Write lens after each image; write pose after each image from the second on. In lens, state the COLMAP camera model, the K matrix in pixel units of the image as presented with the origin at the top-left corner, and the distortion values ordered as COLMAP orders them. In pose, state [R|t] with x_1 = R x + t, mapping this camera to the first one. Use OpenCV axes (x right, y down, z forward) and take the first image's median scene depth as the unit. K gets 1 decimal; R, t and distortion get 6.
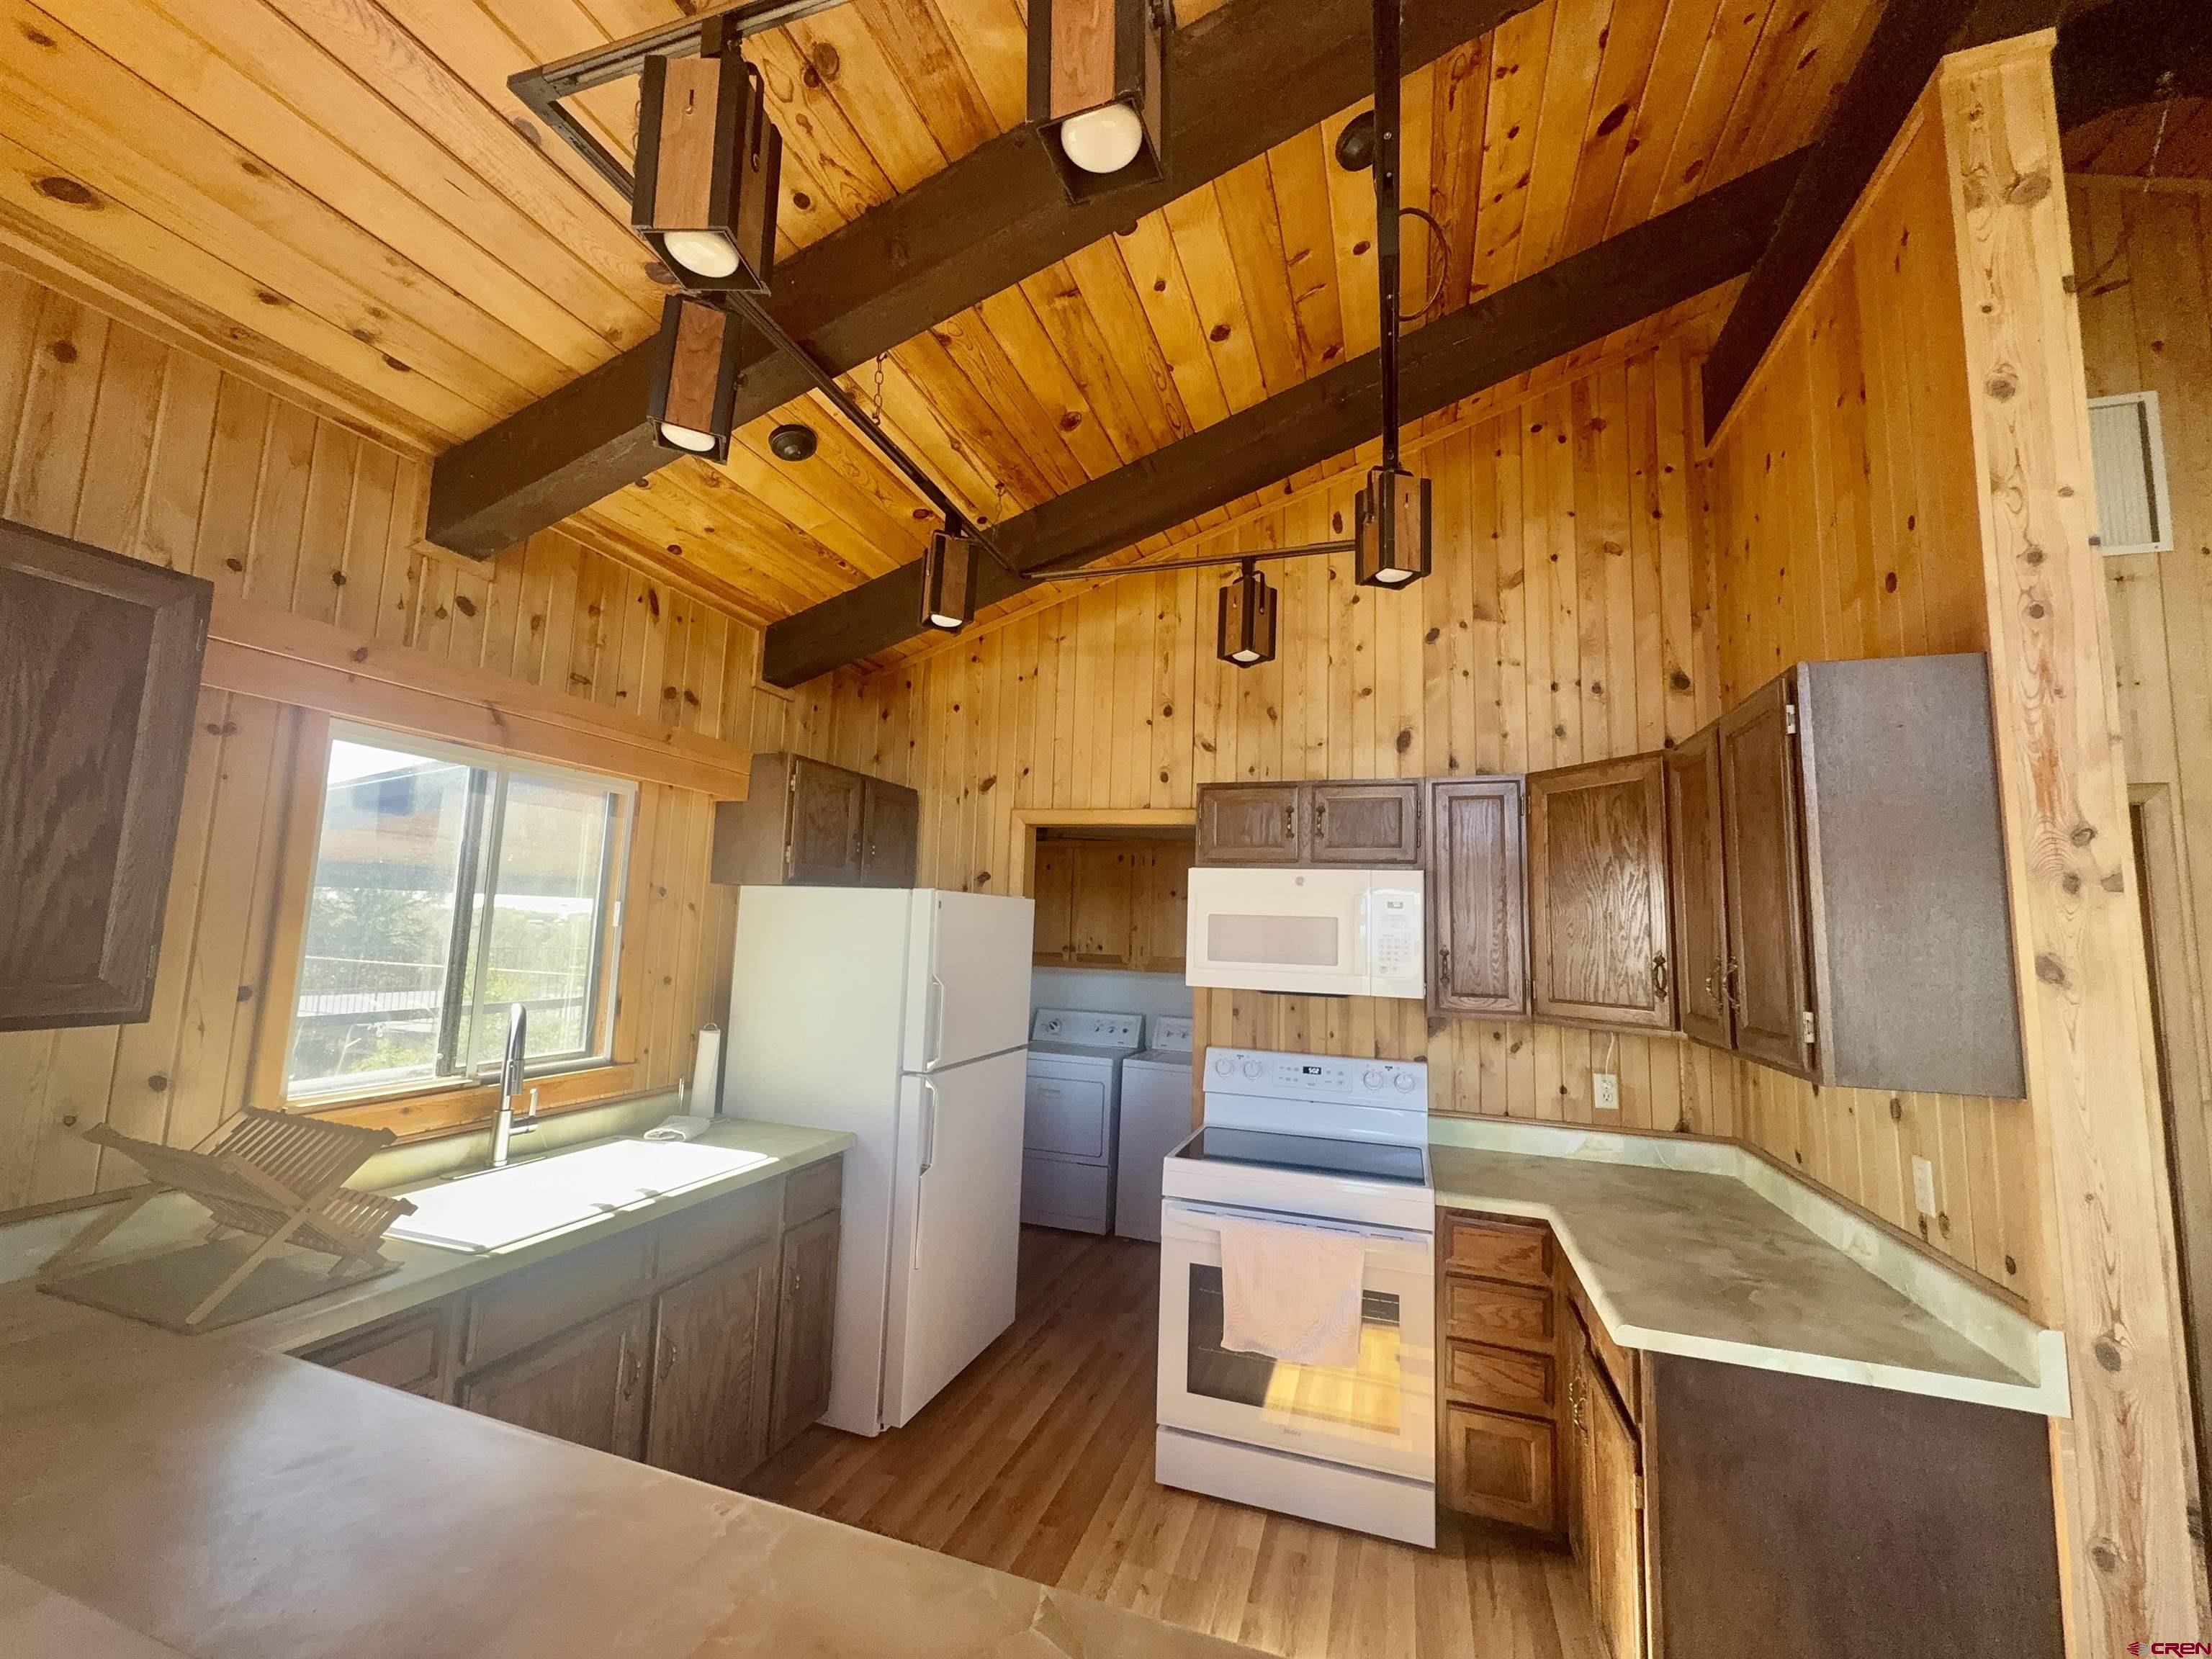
lens RADIAL K [[880.5, 0, 1109.6], [0, 880.5, 831.5], [0, 0, 1]] dist [-0.002446, 0.000743]
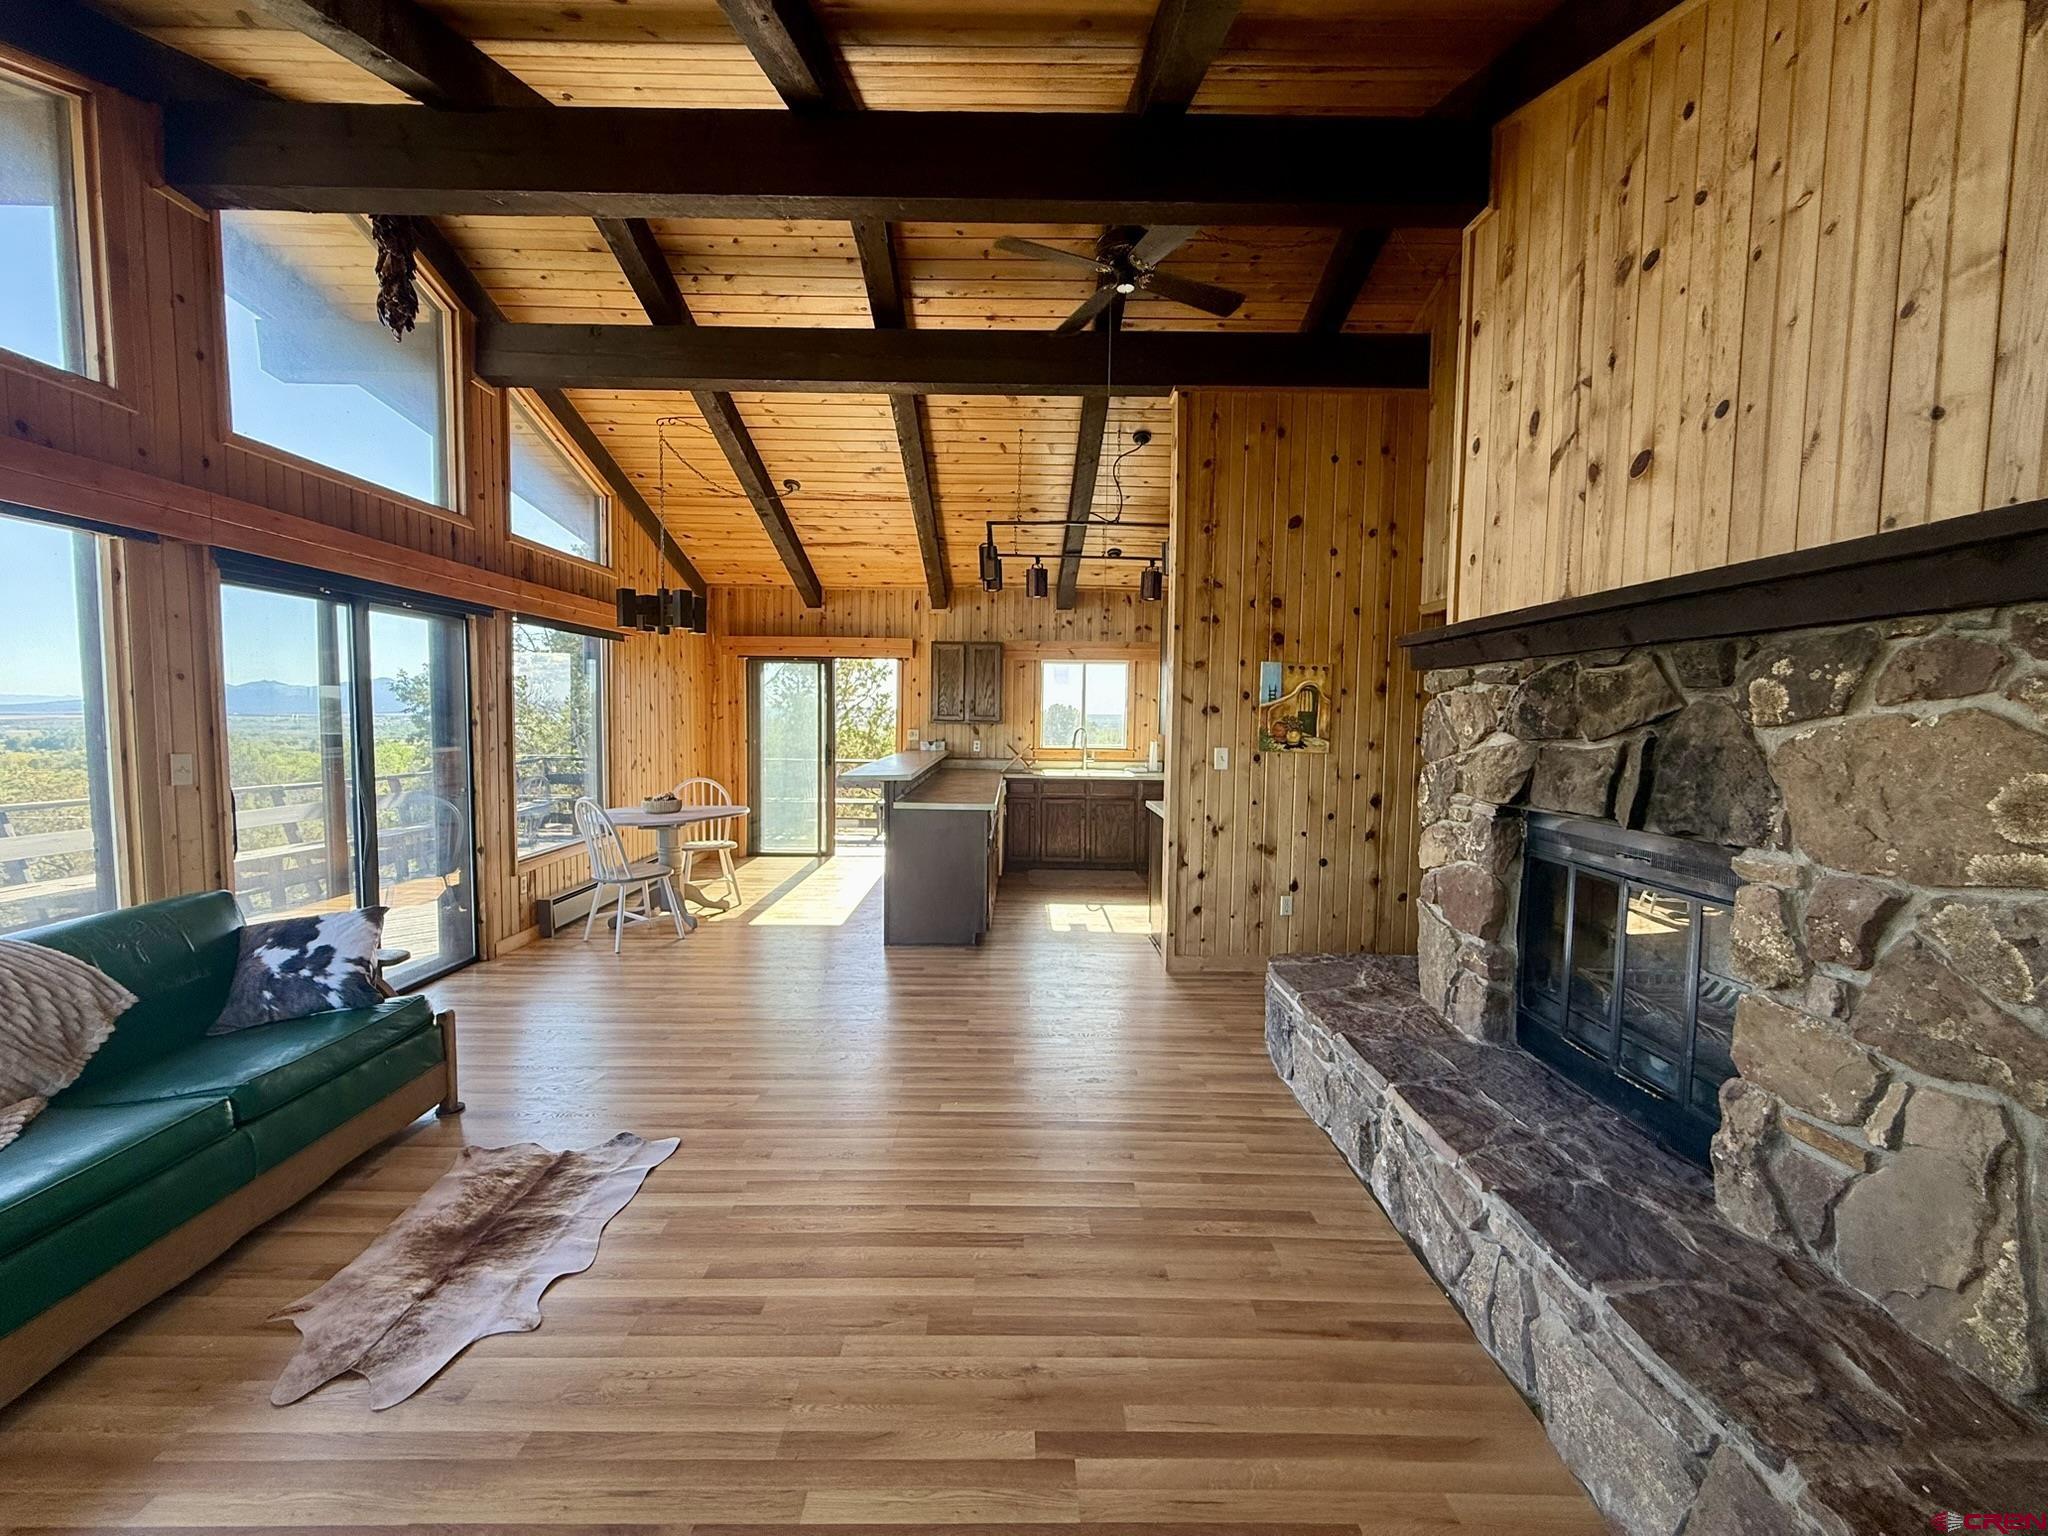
lens RADIAL K [[815.2, 0, 1015.2], [0, 815.2, 771.7], [0, 0, 1]] dist [-0.002446, 0.000743]
pose [[0.320755, 0.036215, -0.946470, 1.993081], [0.109191, 0.991192, 0.074931, 0.070357], [0.940847, -0.127381, 0.313975, -0.312515]]
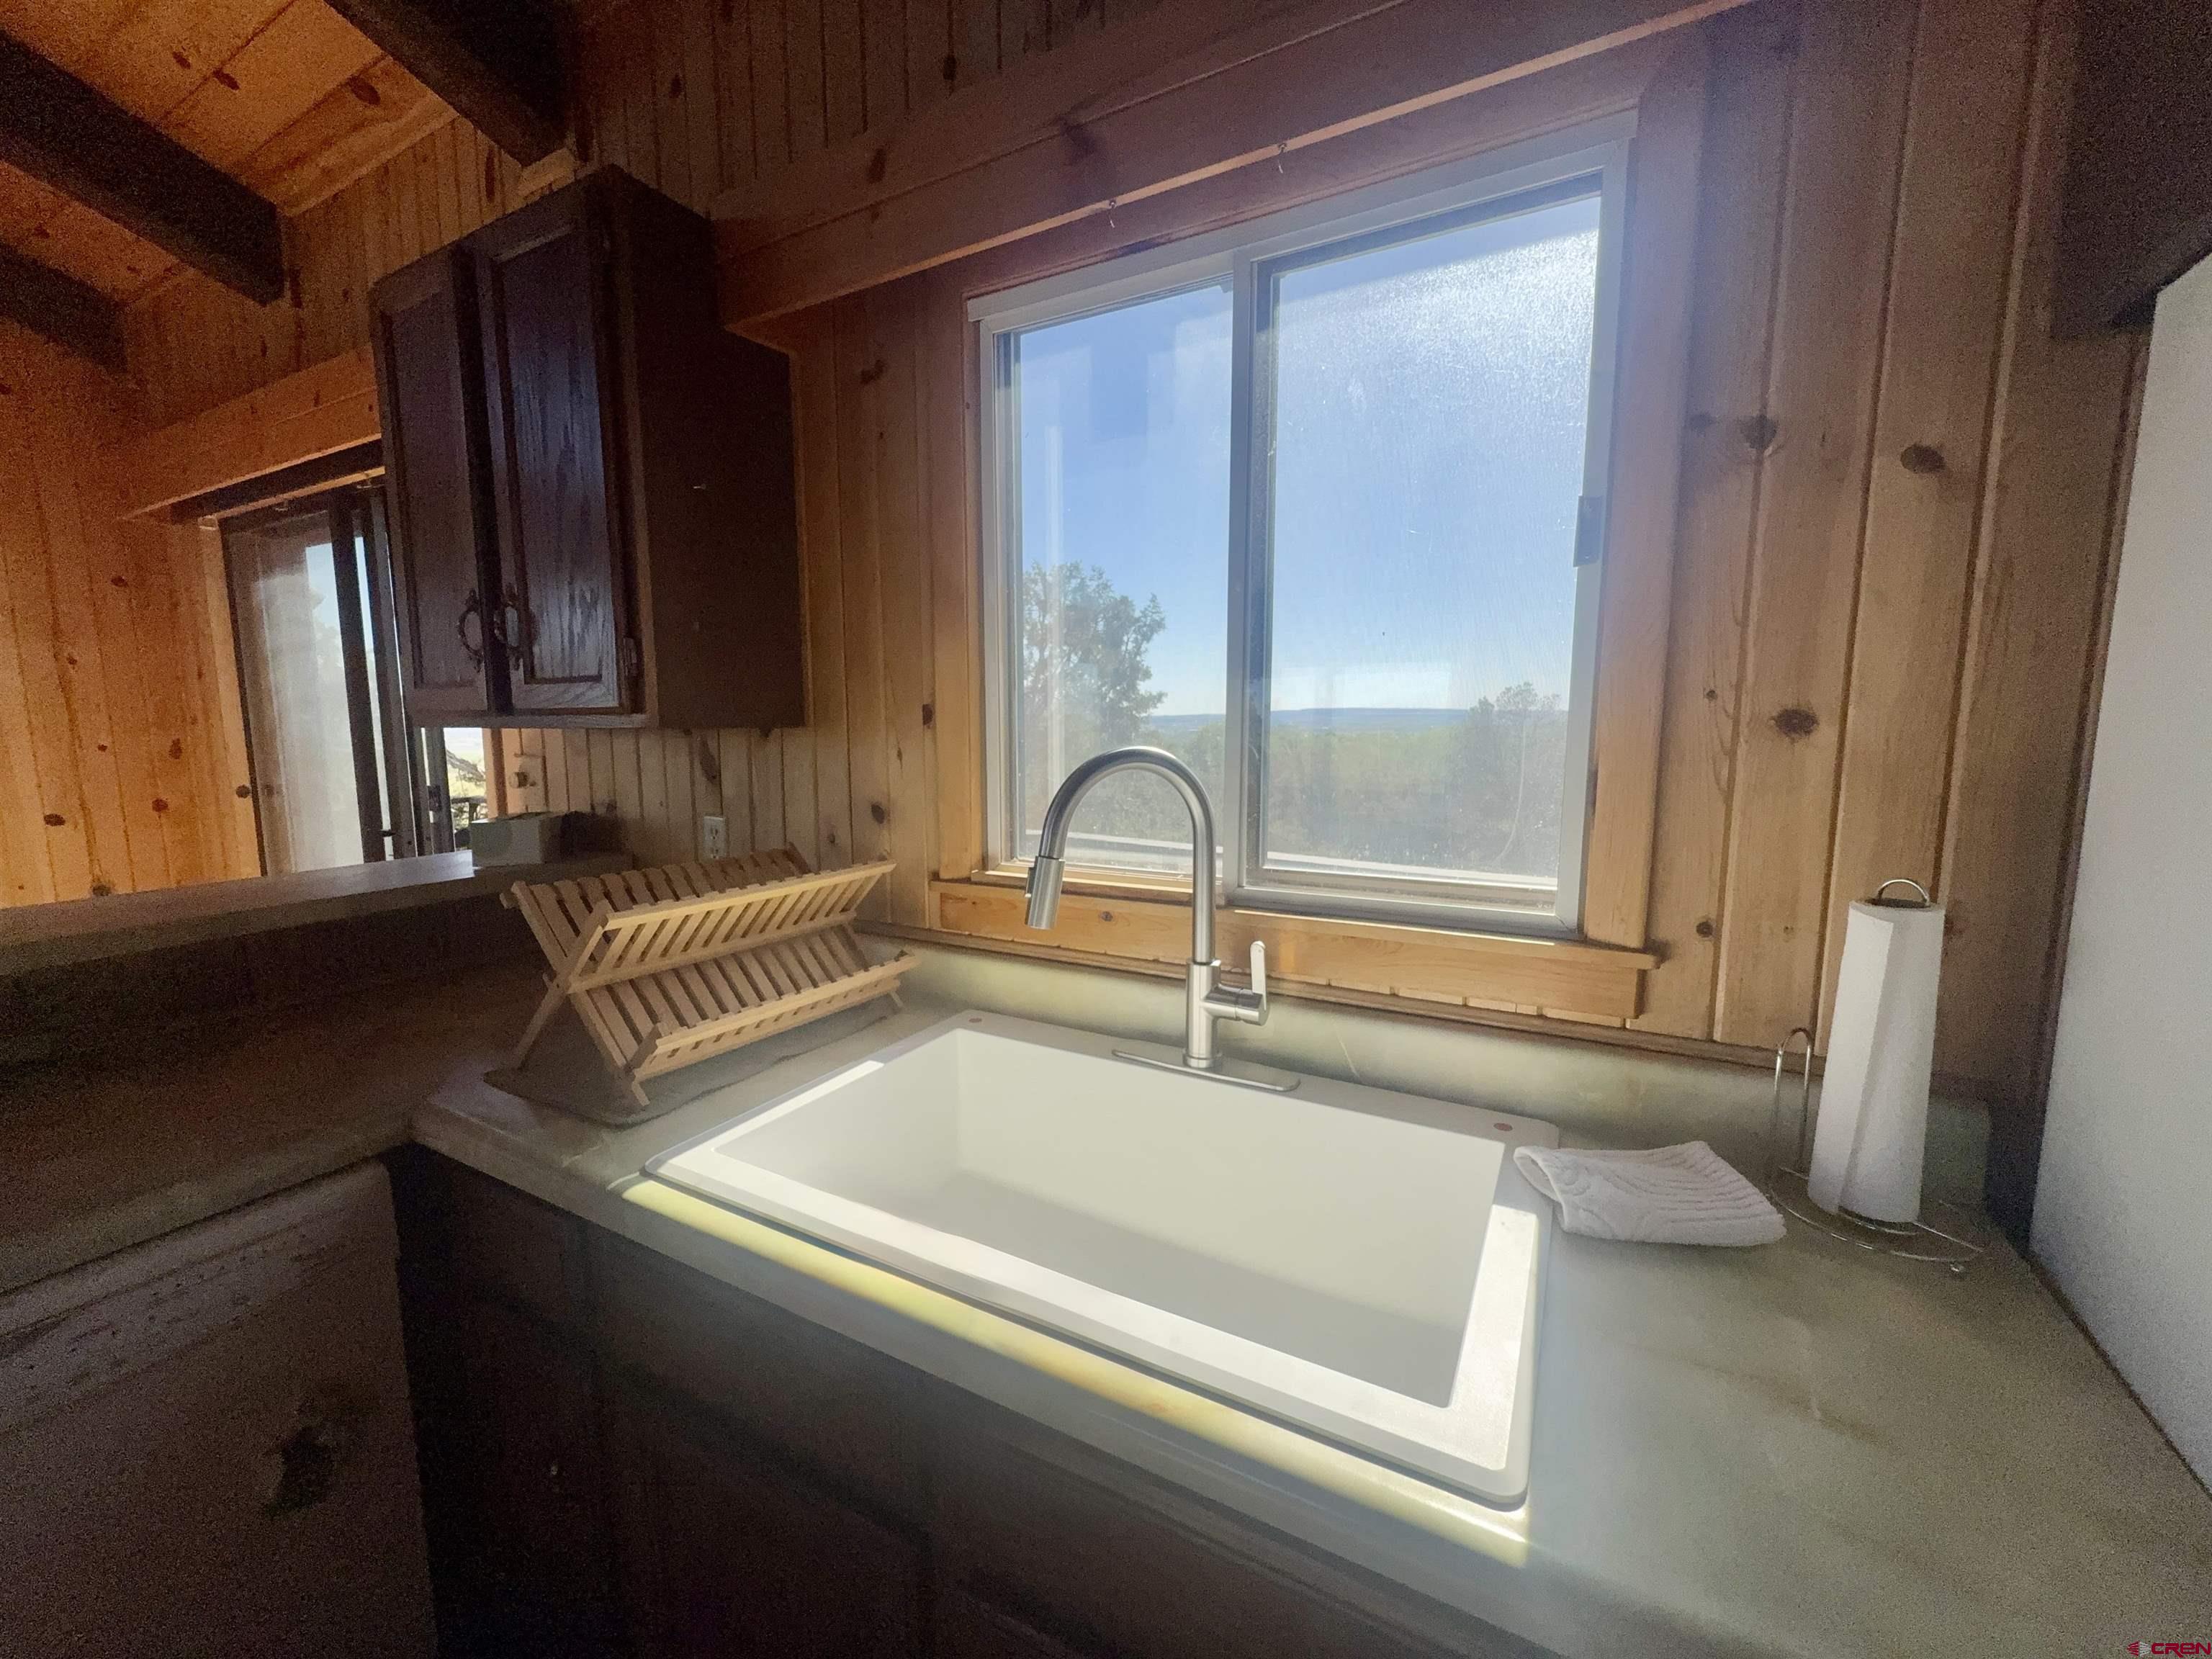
lens RADIAL K [[880.5, 0, 1110.7], [0, 880.5, 835.9], [0, 0, 1]] dist [-0.002446, 0.000743]
pose [[-0.184126, 0.090551, -0.978723, -0.155658], [0.109149, 0.991472, 0.071197, 0.161192], [0.976824, -0.093717, -0.192439, 0.825370]]
